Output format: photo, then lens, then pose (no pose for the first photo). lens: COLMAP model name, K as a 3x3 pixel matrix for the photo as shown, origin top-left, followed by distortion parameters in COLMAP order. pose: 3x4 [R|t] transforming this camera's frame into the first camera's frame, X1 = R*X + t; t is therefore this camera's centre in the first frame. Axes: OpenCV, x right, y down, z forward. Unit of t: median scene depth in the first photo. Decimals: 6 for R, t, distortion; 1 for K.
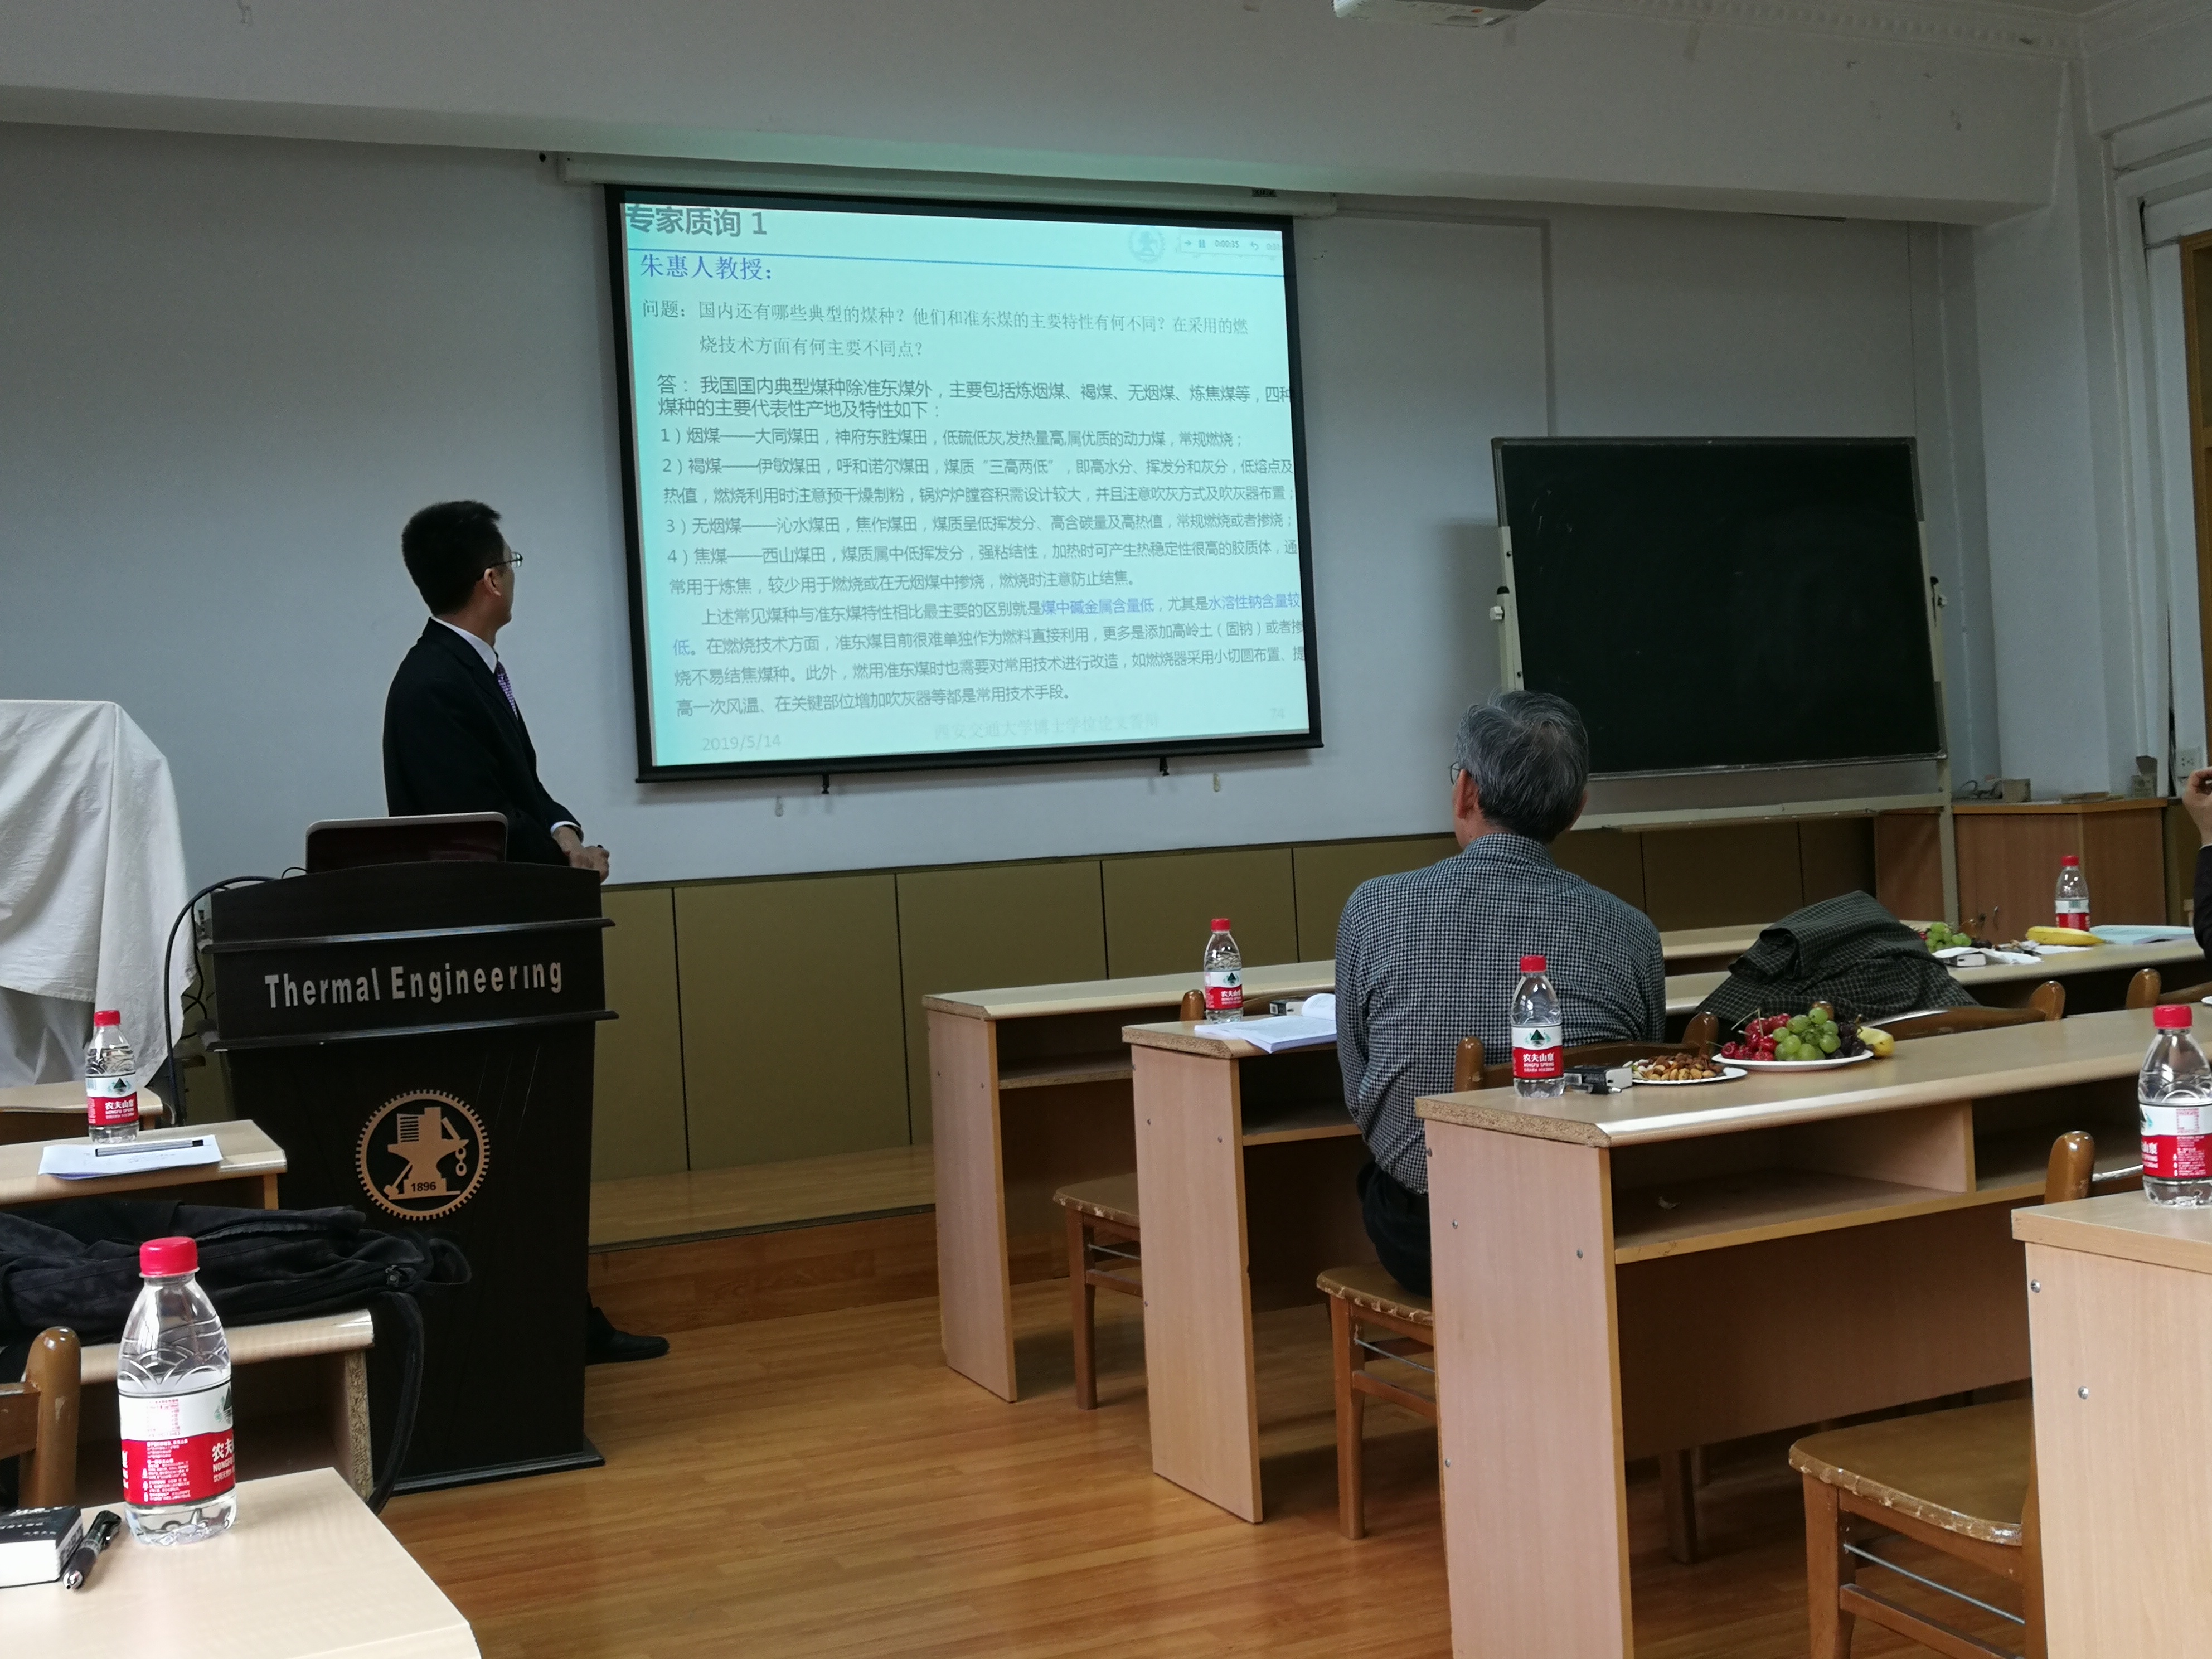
lens RADIAL K [[2658.4, 0, 1098.9], [0, 2658.4, 824.6], [0, 0, 1]] dist [-0.024228, 0.000000]
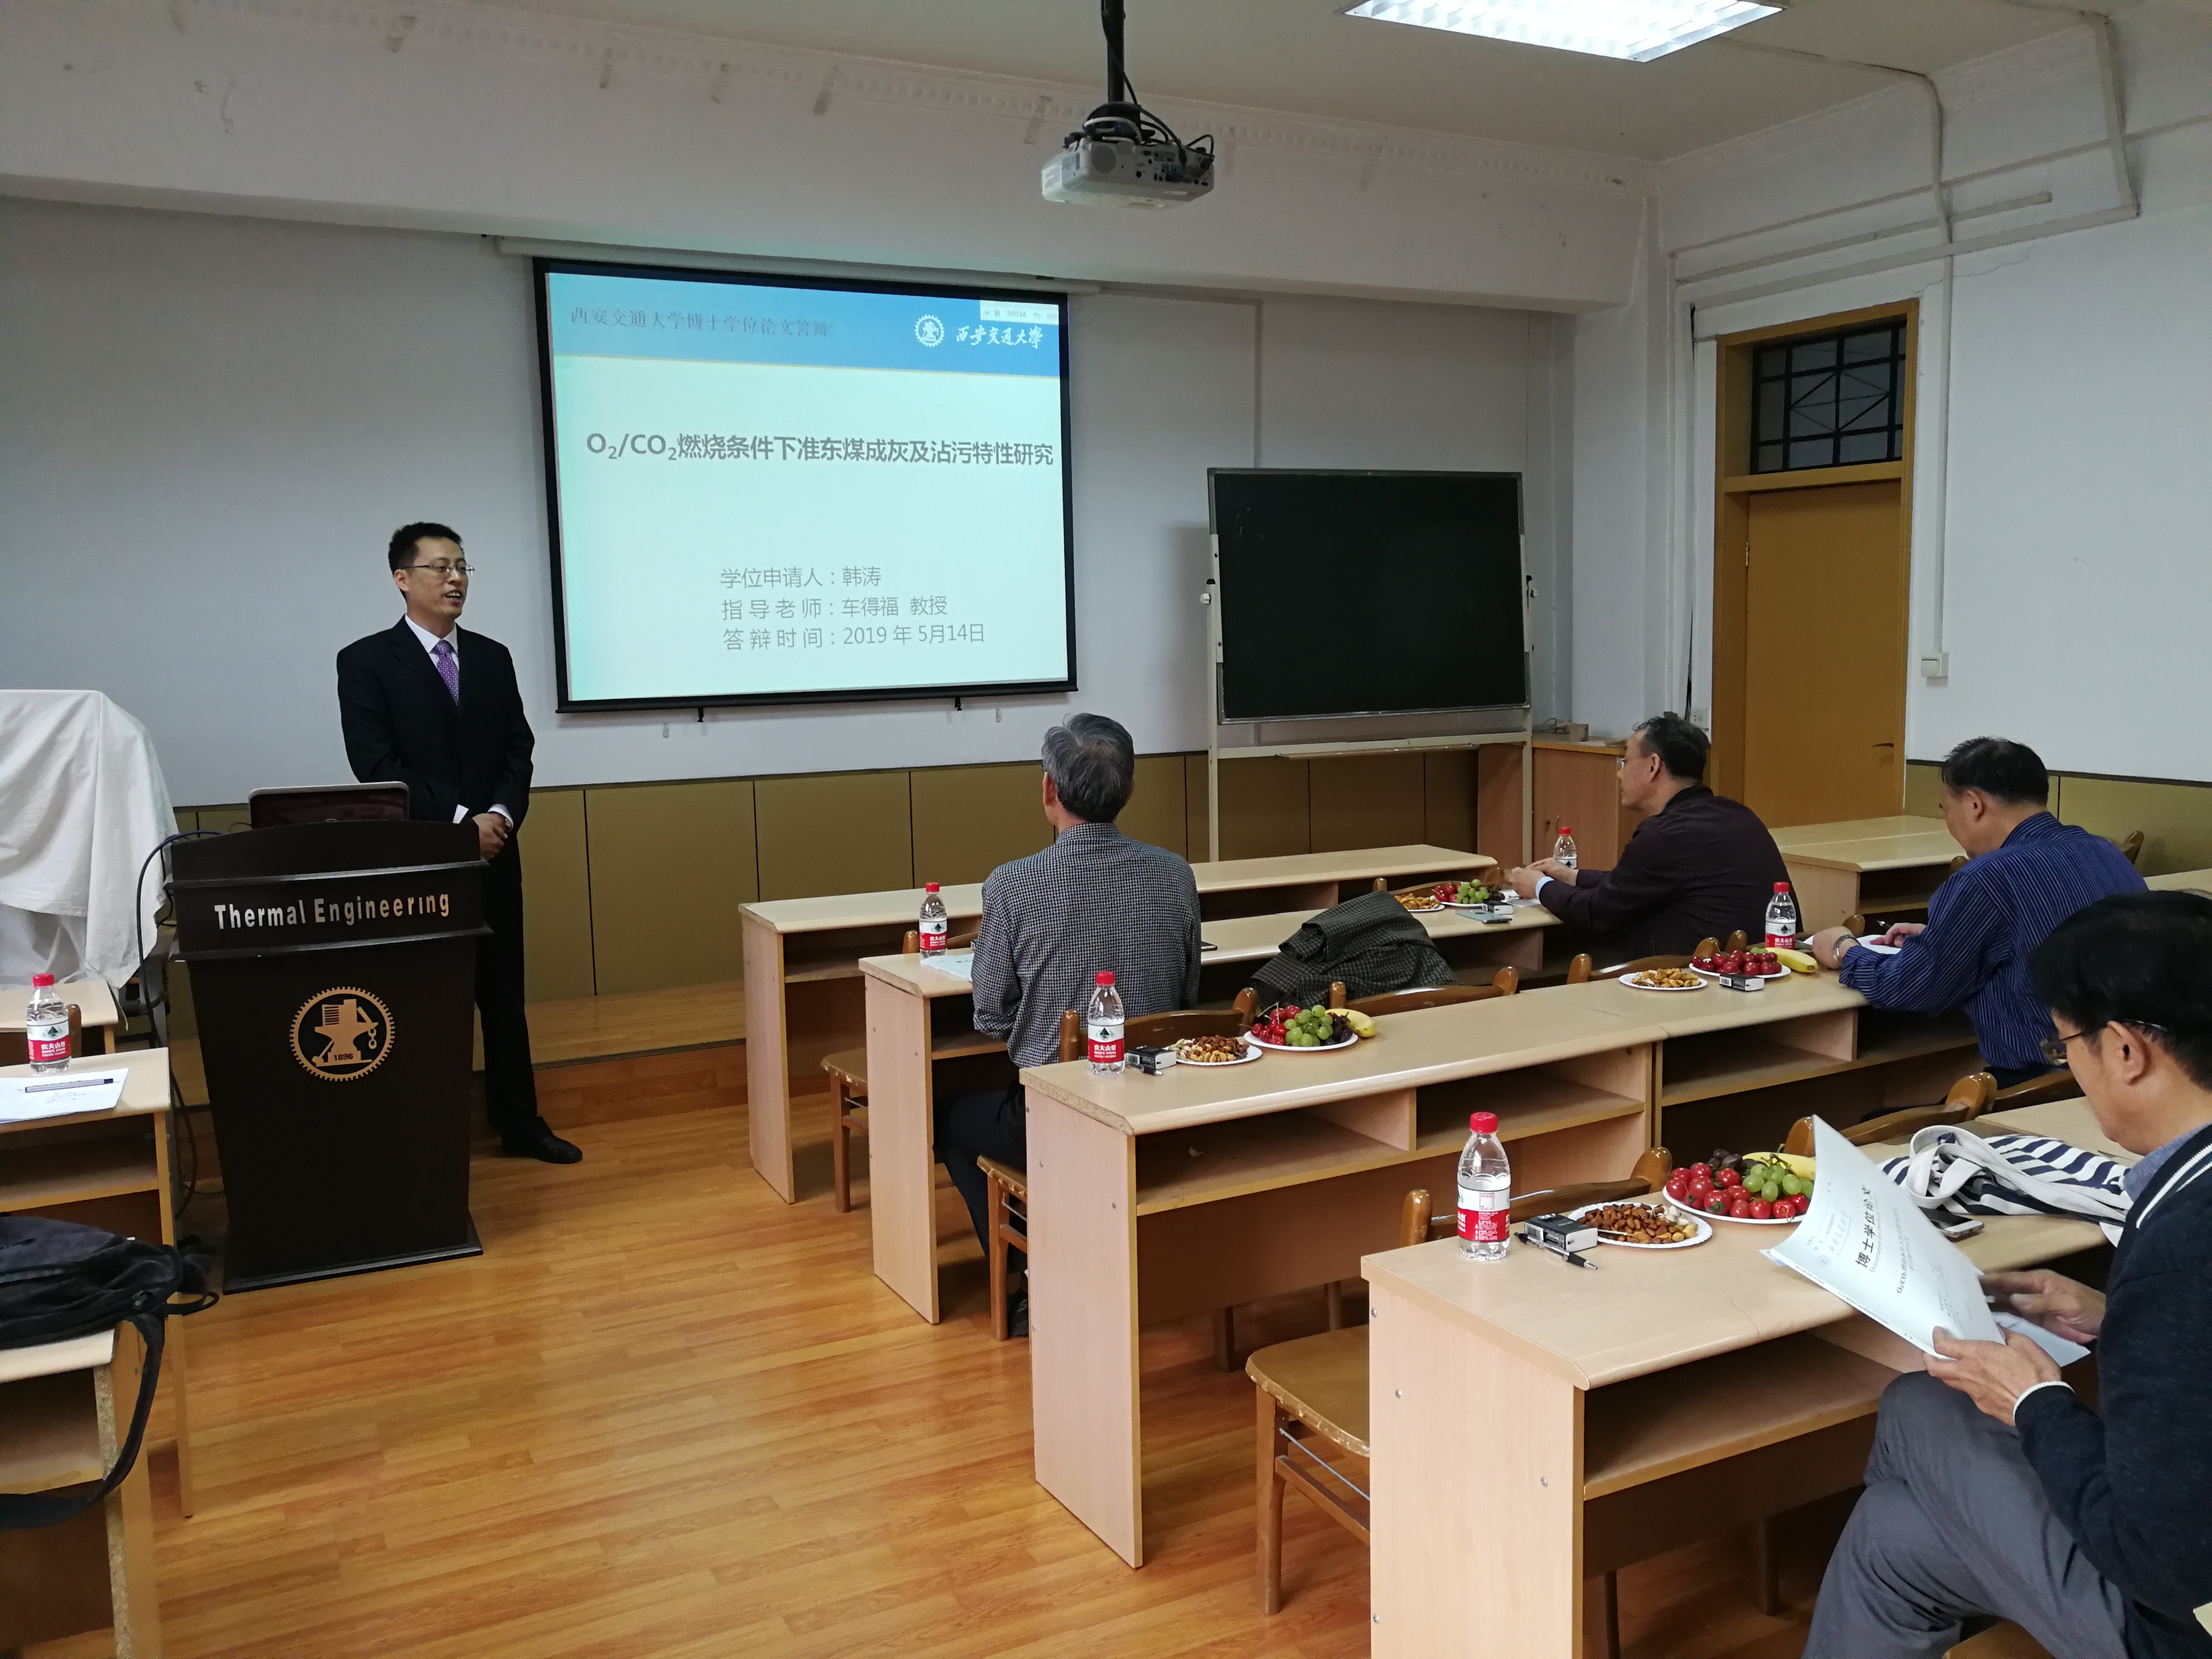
lens RADIAL K [[1892.7, 0, 1131.5], [0, 1892.7, 835.7], [0, 0, 1]] dist [-0.018087, 0.037320]
pose [[0.997690, 0.028689, 0.061577, 0.085037], [-0.035096, 0.993787, 0.105618, -0.091934], [-0.058164, -0.107535, 0.992498, 0.028780]]
